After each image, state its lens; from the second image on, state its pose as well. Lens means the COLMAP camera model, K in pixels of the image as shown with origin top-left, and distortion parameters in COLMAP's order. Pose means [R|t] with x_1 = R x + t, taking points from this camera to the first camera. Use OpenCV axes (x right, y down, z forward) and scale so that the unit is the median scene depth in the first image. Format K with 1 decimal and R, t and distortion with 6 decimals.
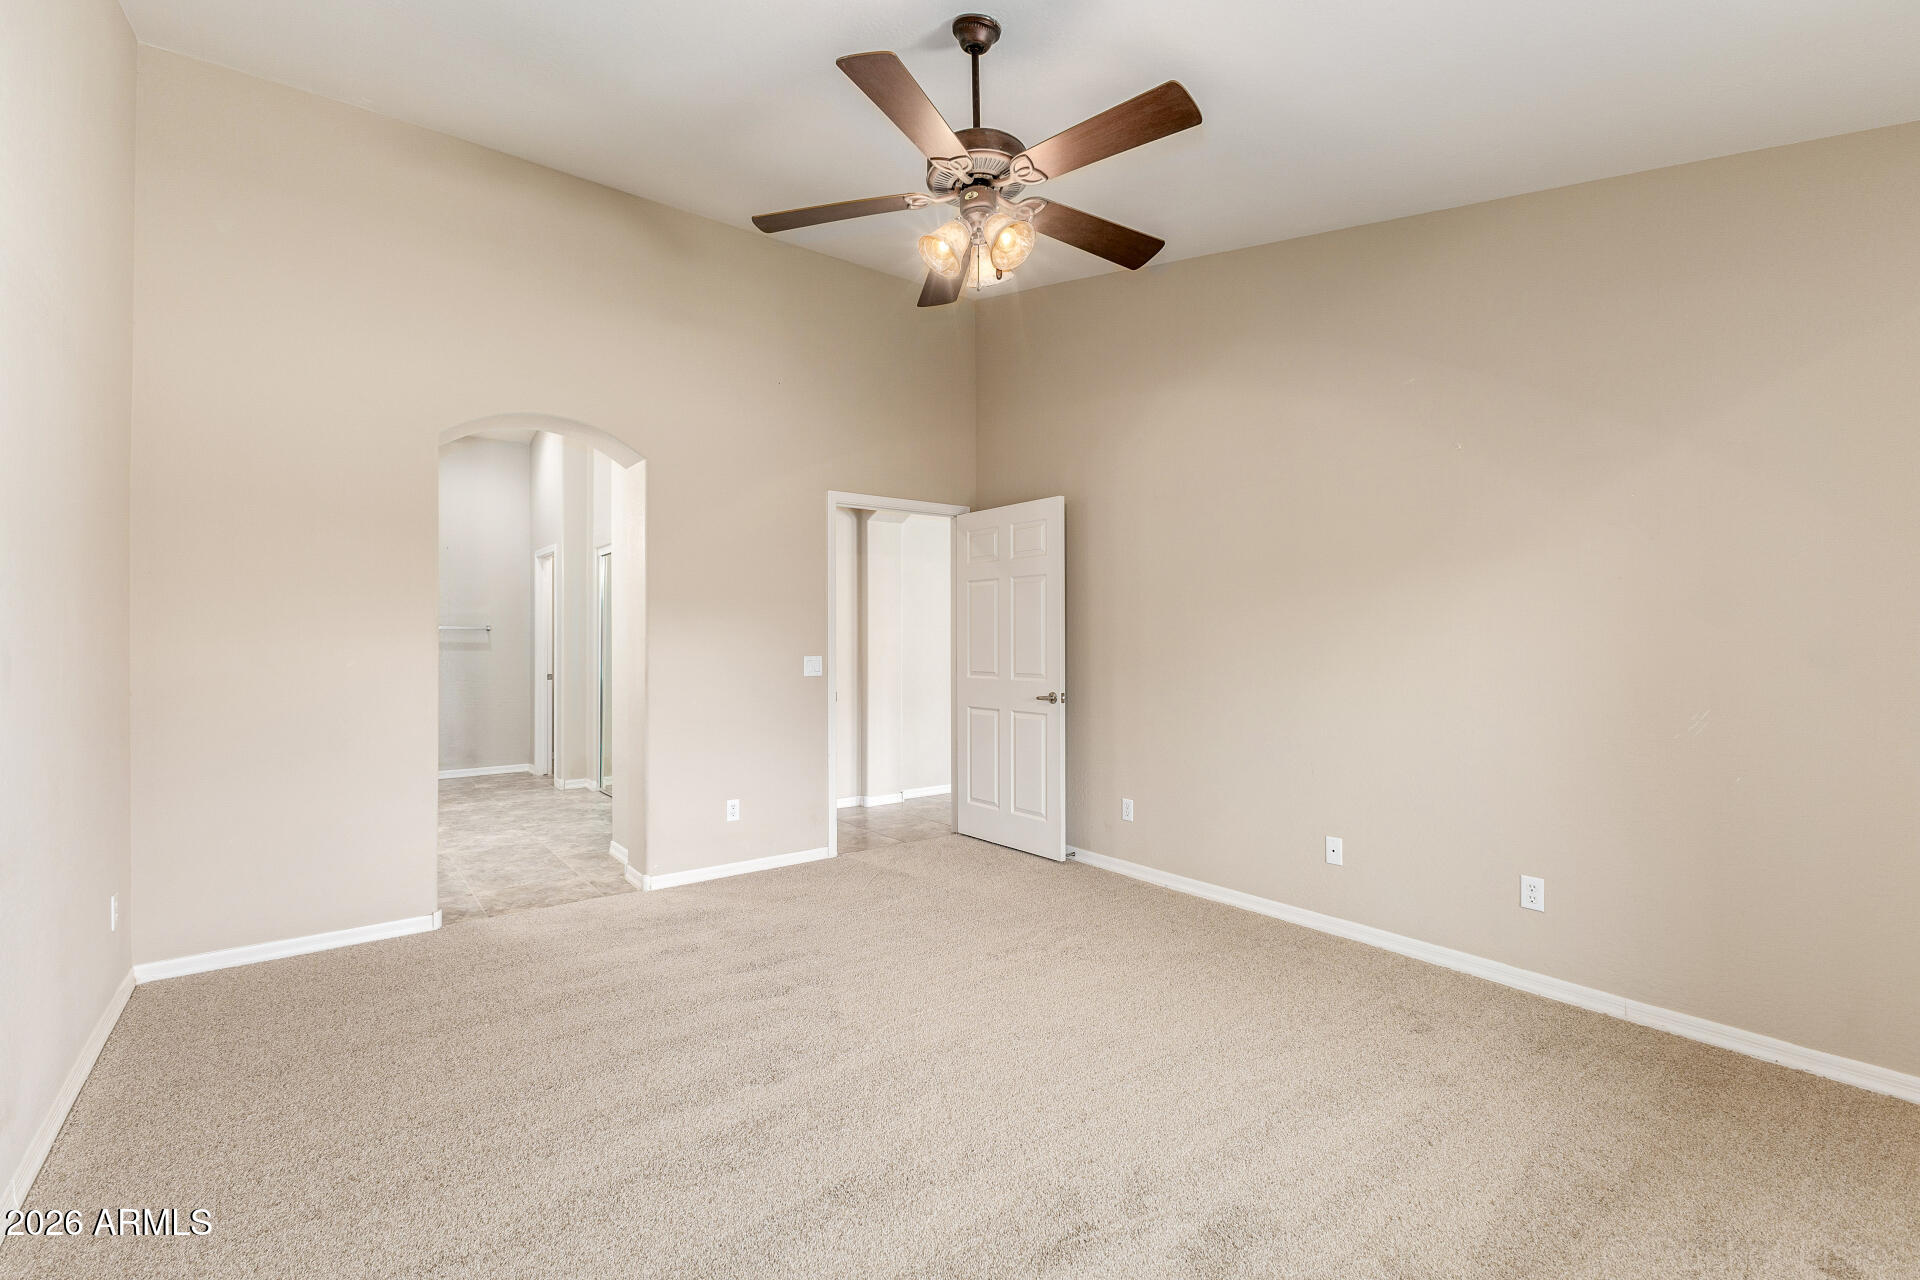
lens RADIAL K [[828.6, 0, 952.8], [0, 828.6, 643.6], [0, 0, 1]] dist [0.014406, -0.003868]
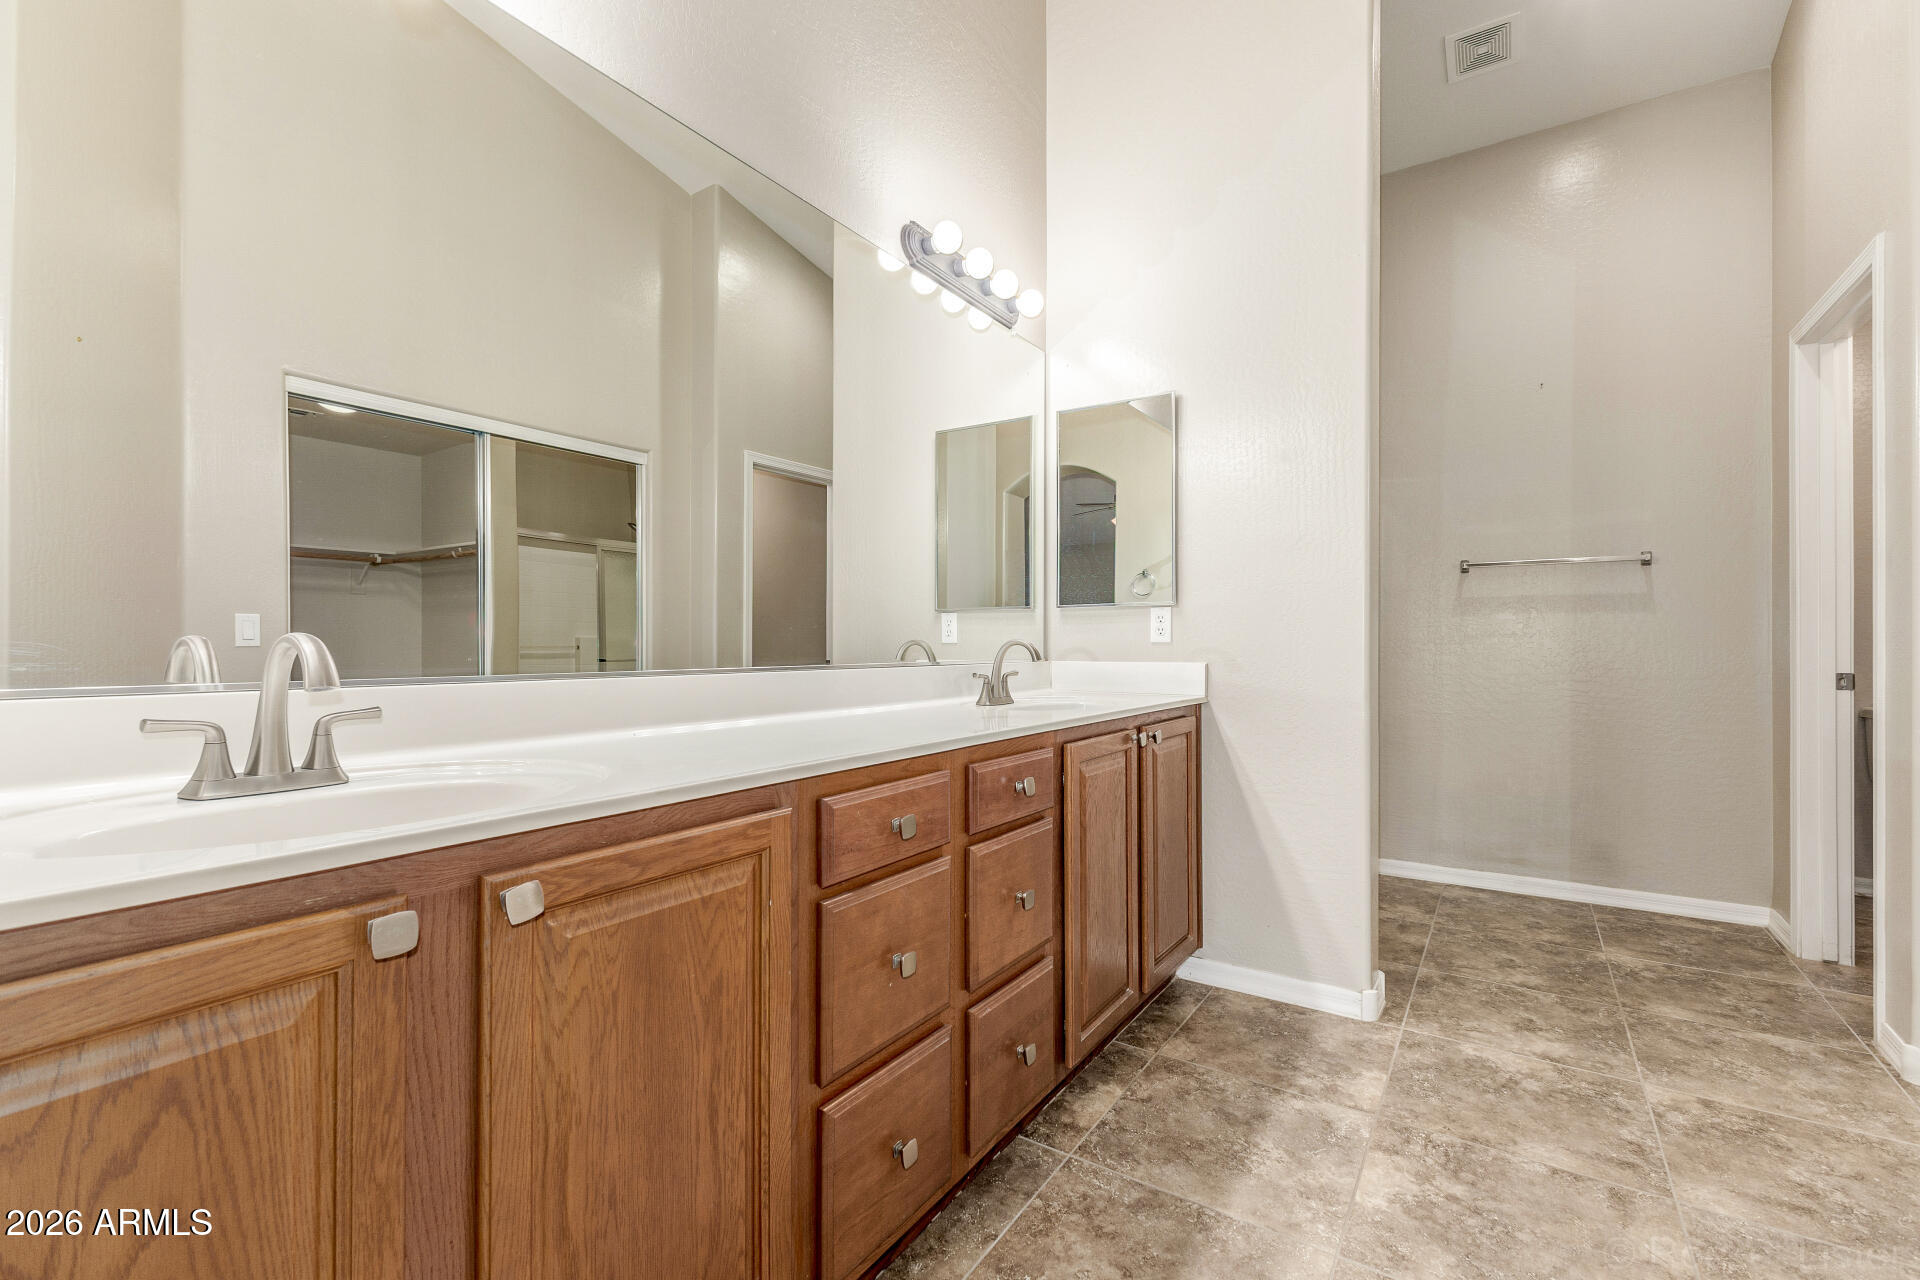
lens RADIAL K [[828.6, 0, 955.0], [0, 828.6, 646.2], [0, 0, 1]] dist [0.014406, -0.003868]
pose [[0.313697, -0.001537, -0.949522, -0.275008], [0.006890, 0.999976, 0.000658, 0.022469], [0.949498, -0.006748, 0.313700, 0.548825]]
